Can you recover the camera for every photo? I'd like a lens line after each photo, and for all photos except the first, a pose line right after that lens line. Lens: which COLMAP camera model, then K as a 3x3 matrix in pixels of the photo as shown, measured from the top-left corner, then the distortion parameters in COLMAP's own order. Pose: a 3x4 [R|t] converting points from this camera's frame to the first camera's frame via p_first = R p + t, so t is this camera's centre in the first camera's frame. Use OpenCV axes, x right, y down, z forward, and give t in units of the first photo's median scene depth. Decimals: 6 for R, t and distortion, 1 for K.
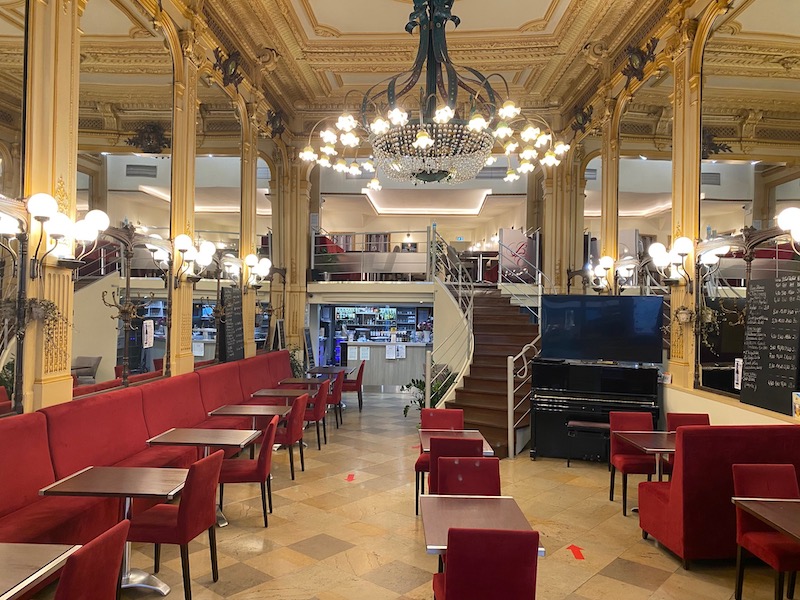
lens RADIAL K [[610.7, 0, 394.8], [0, 610.7, 300.8], [0, 0, 1]] dist [0.043123, -0.052874]
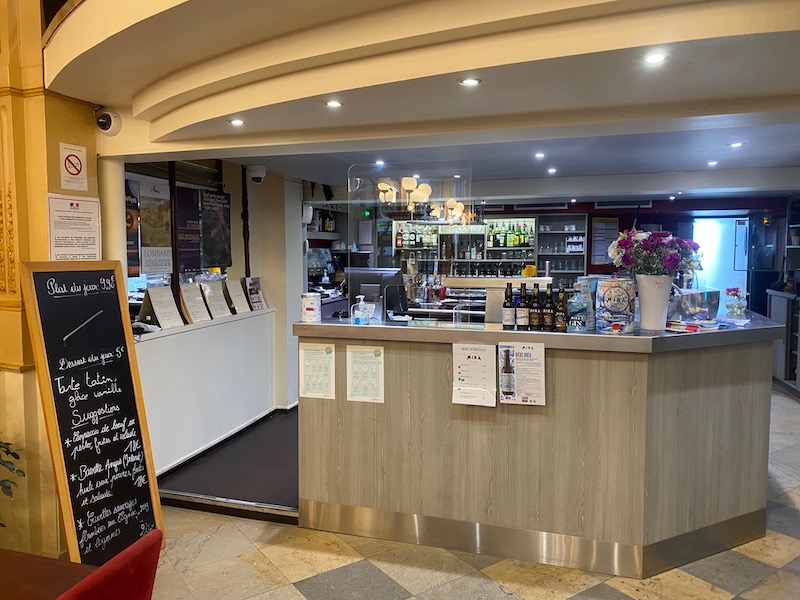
lens RADIAL K [[586.3, 0, 398.5], [0, 586.3, 294.6], [0, 0, 1]] dist [0.001700, -0.001097]
pose [[0.965695, 0.002461, -0.259666, 0.027231], [0.019752, 0.996362, 0.082900, 0.050591], [0.258926, -0.085185, 0.962134, 1.048226]]
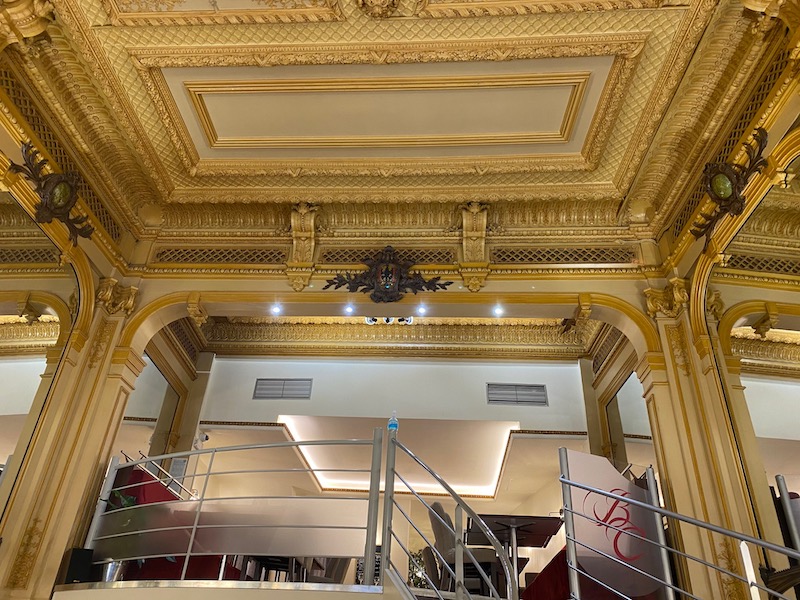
lens RADIAL K [[610.7, 0, 403.3], [0, 610.7, 300.9], [0, 0, 1]] dist [0.043123, -0.052874]
pose [[0.999397, 0.034586, -0.003203, 0.083159], [-0.031099, 0.849921, -0.525991, 0.016426], [-0.015469, 0.525773, 0.850484, 0.749353]]
